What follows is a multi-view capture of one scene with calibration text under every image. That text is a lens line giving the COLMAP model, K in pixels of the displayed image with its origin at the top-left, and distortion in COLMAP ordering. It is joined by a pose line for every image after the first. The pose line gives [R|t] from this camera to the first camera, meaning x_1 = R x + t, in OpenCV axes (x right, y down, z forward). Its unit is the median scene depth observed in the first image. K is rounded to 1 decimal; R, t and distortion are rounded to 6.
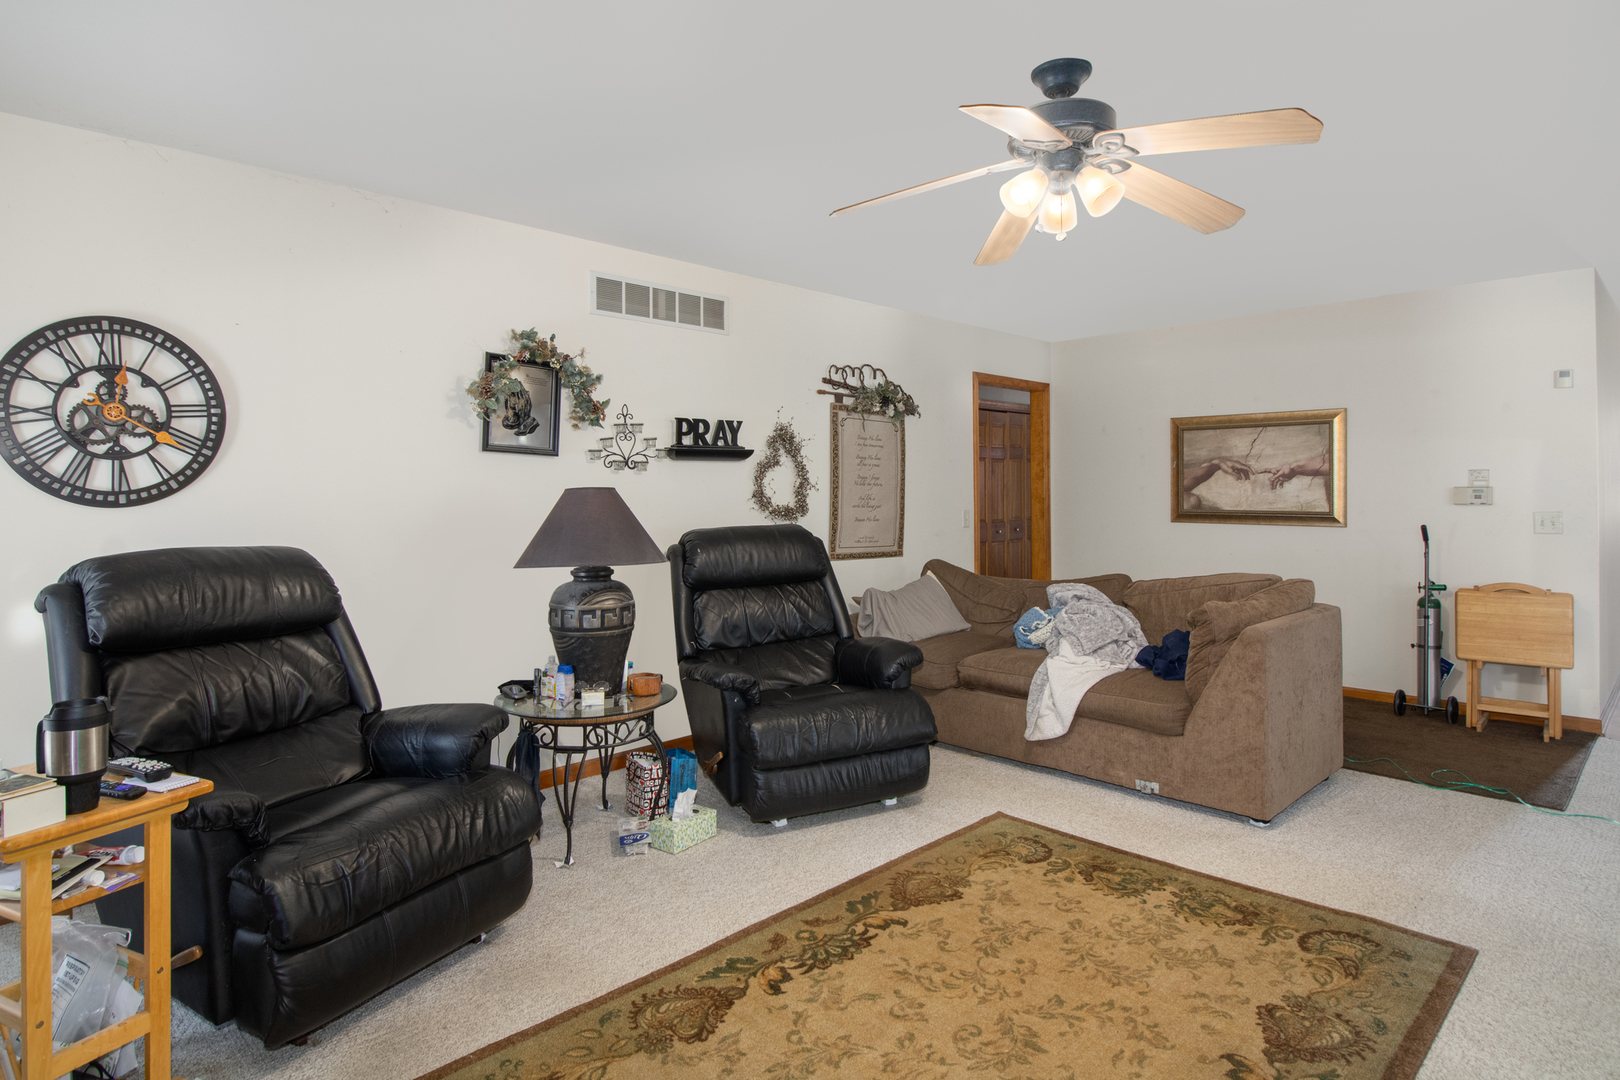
lens RADIAL K [[878.2, 0, 810.4], [0, 878.2, 495.9], [0, 0, 1]] dist [0.003810, -0.012730]
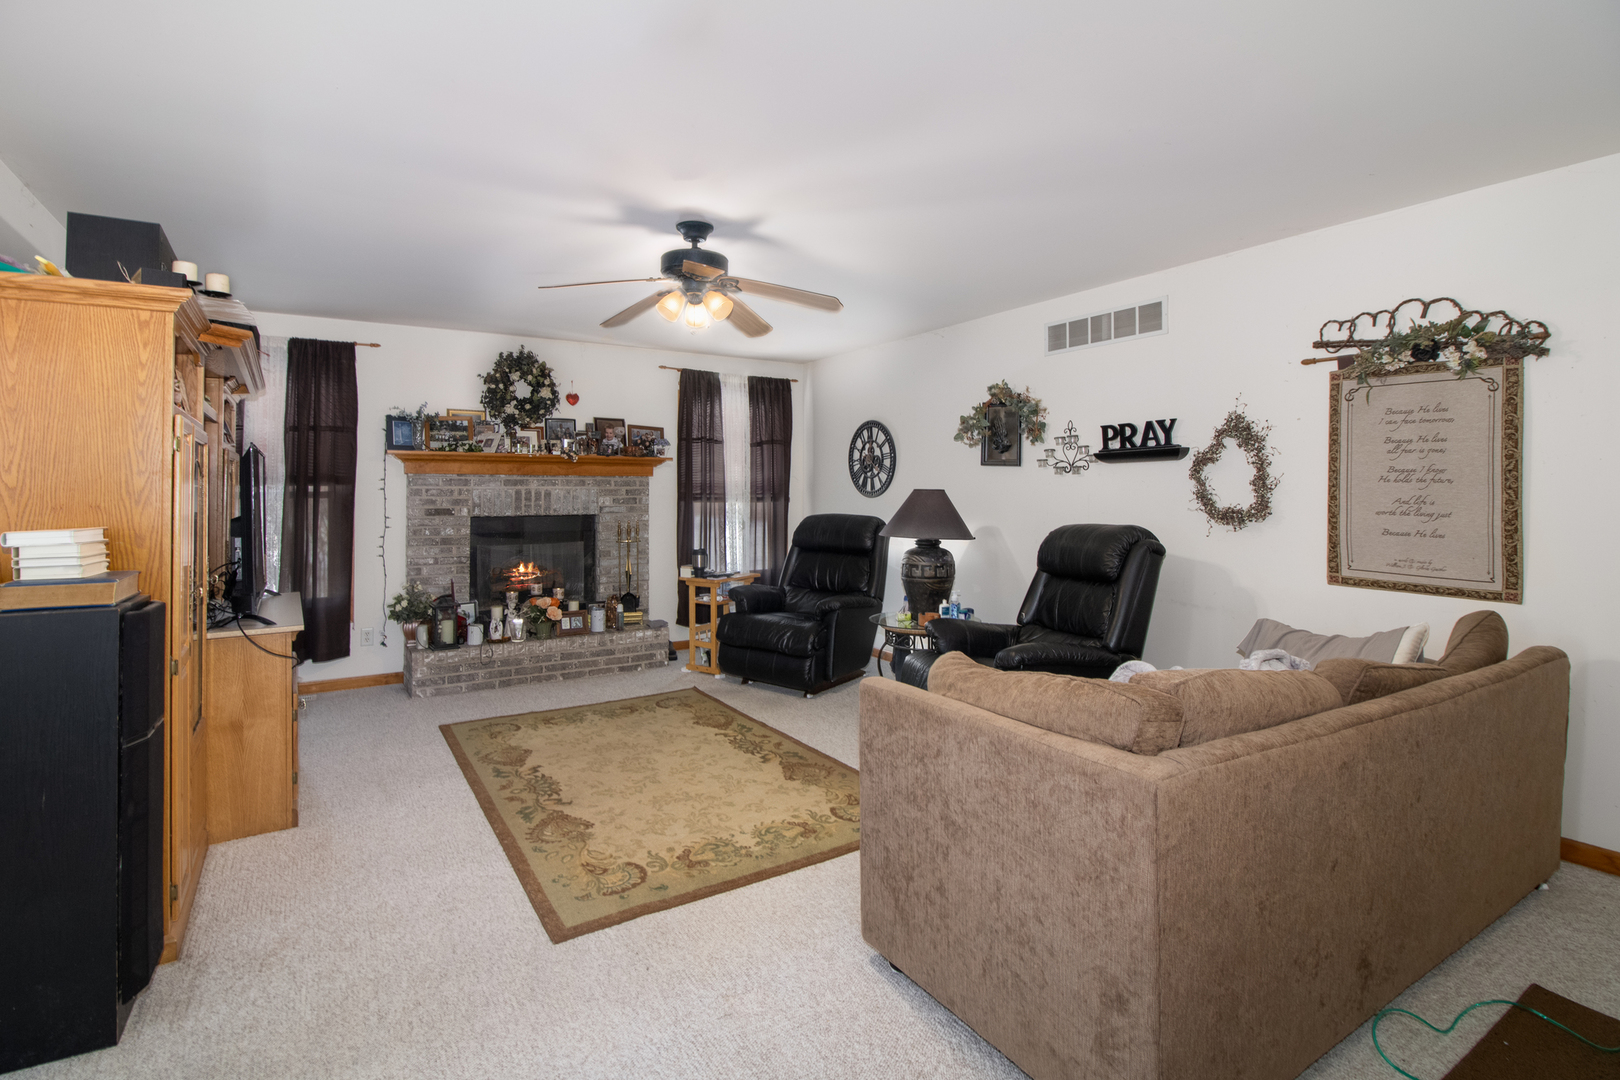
lens RADIAL K [[781.3, 0, 806.8], [0, 781.3, 482.2], [0, 0, 1]] dist [0.000095, 0.000187]
pose [[-0.211903, -0.007160, -0.977264, 0.987836], [-0.000125, 0.999973, -0.007300, -0.010015], [0.977291, -0.001424, -0.211898, 0.915663]]
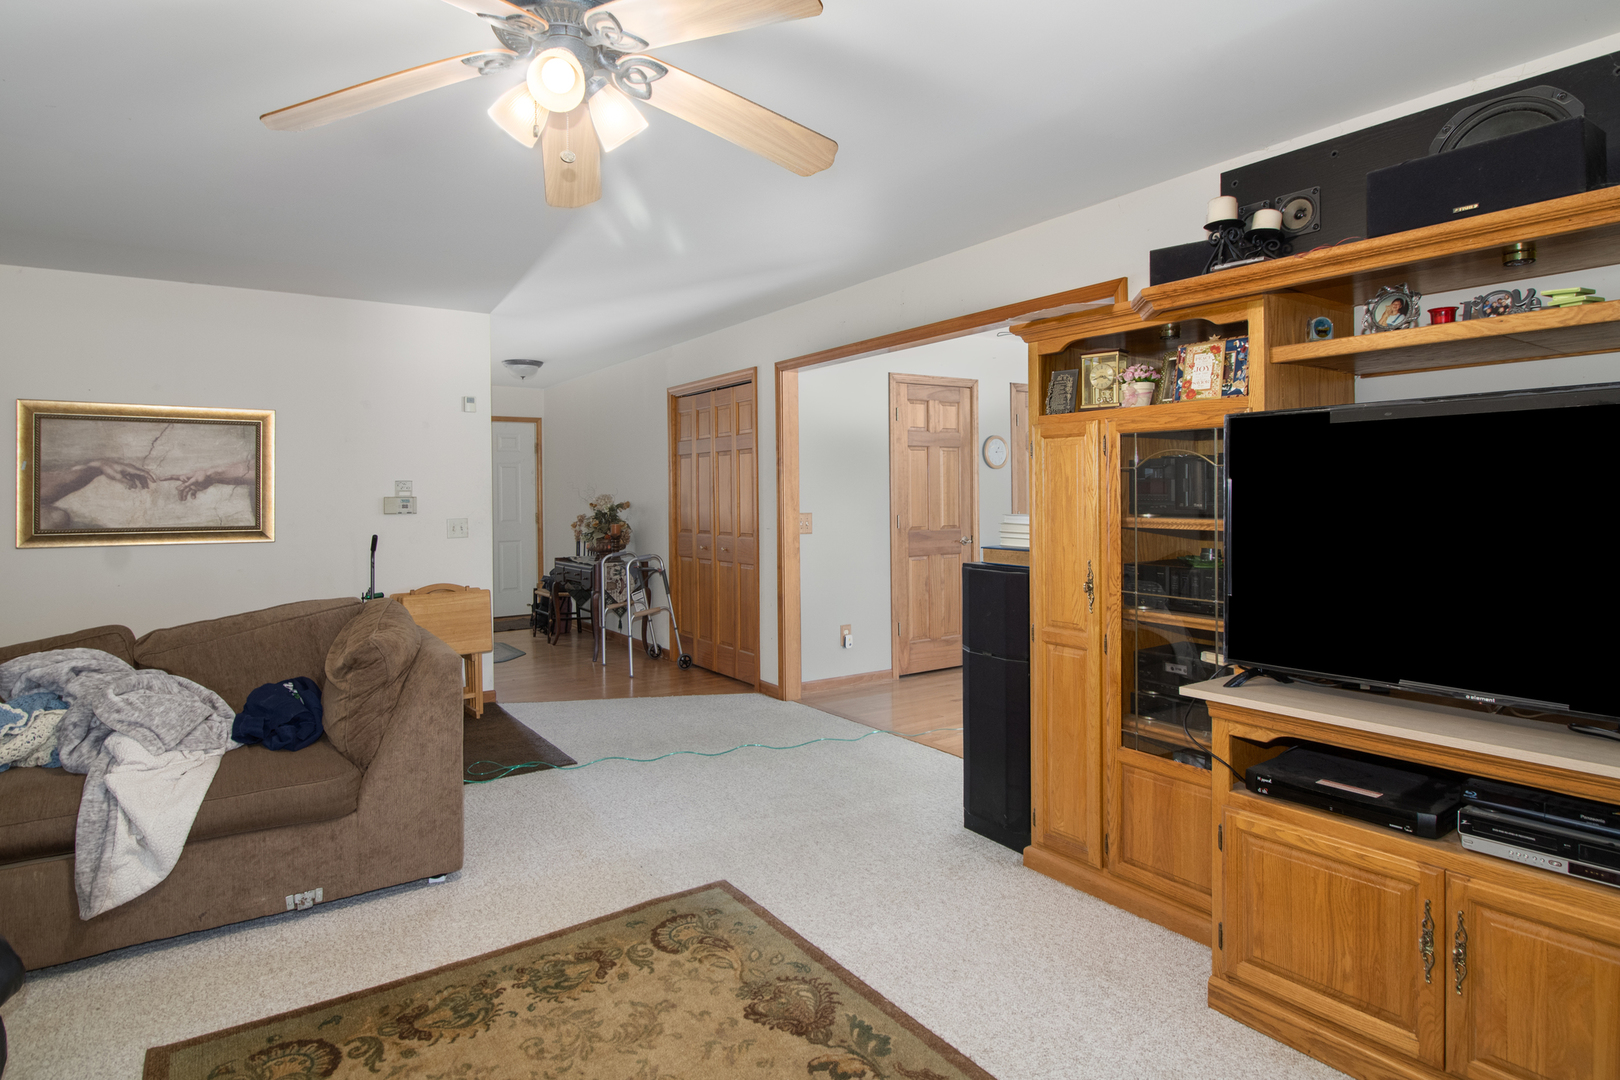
lens RADIAL K [[878.2, 0, 810.4], [0, 878.2, 495.9], [0, 0, 1]] dist [0.003810, -0.012730]
pose [[0.174369, 0.001947, 0.984679, -0.249677], [0.013262, 0.999903, -0.004326, -0.000704], [-0.984591, 0.013813, 0.174326, 0.409513]]
